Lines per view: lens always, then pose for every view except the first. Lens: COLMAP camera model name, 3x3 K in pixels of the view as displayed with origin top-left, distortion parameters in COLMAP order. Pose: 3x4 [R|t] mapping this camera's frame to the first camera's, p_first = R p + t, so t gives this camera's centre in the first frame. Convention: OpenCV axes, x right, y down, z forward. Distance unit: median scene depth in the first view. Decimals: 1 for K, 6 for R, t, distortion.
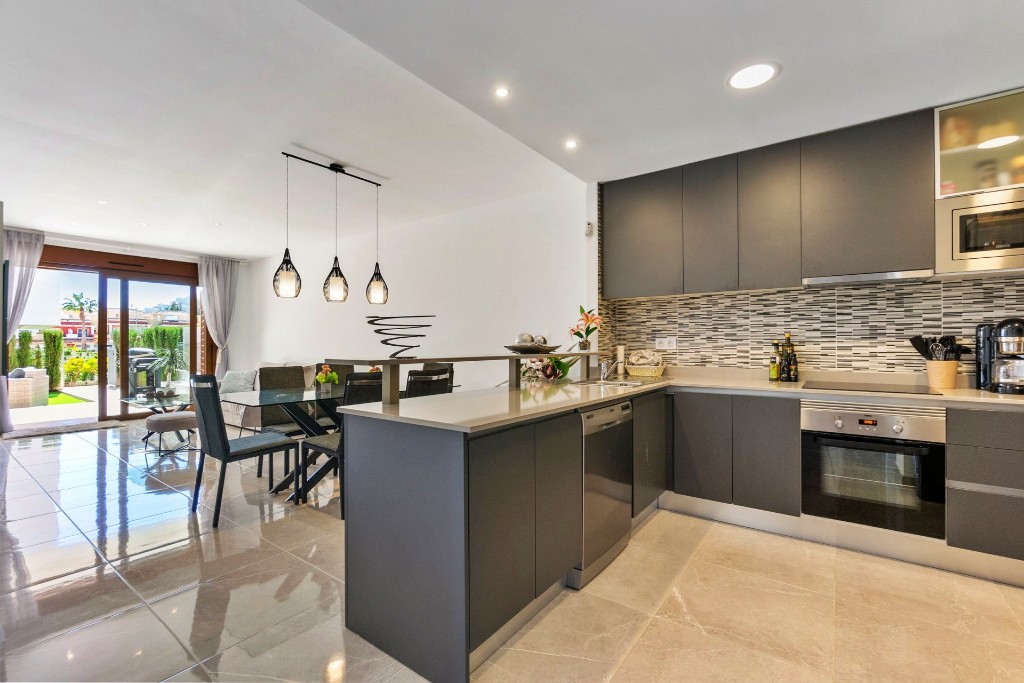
lens RADIAL K [[444.2, 0, 517.0], [0, 444.2, 343.2], [0, 0, 1]] dist [-0.003895, 0.000253]
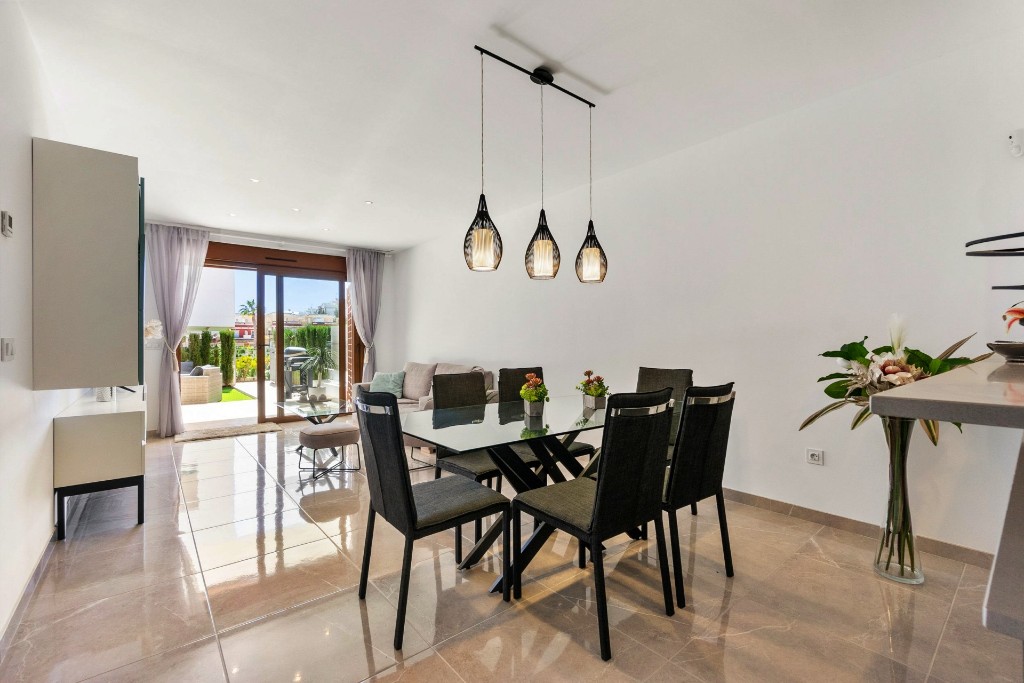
lens RADIAL K [[444.2, 0, 514.0], [0, 444.2, 341.7], [0, 0, 1]] dist [-0.003895, 0.000253]
pose [[0.969351, -0.005479, -0.245619, -0.306429], [0.006069, 0.999980, 0.001642, 0.000093], [0.245605, -0.003082, 0.969365, 0.370548]]
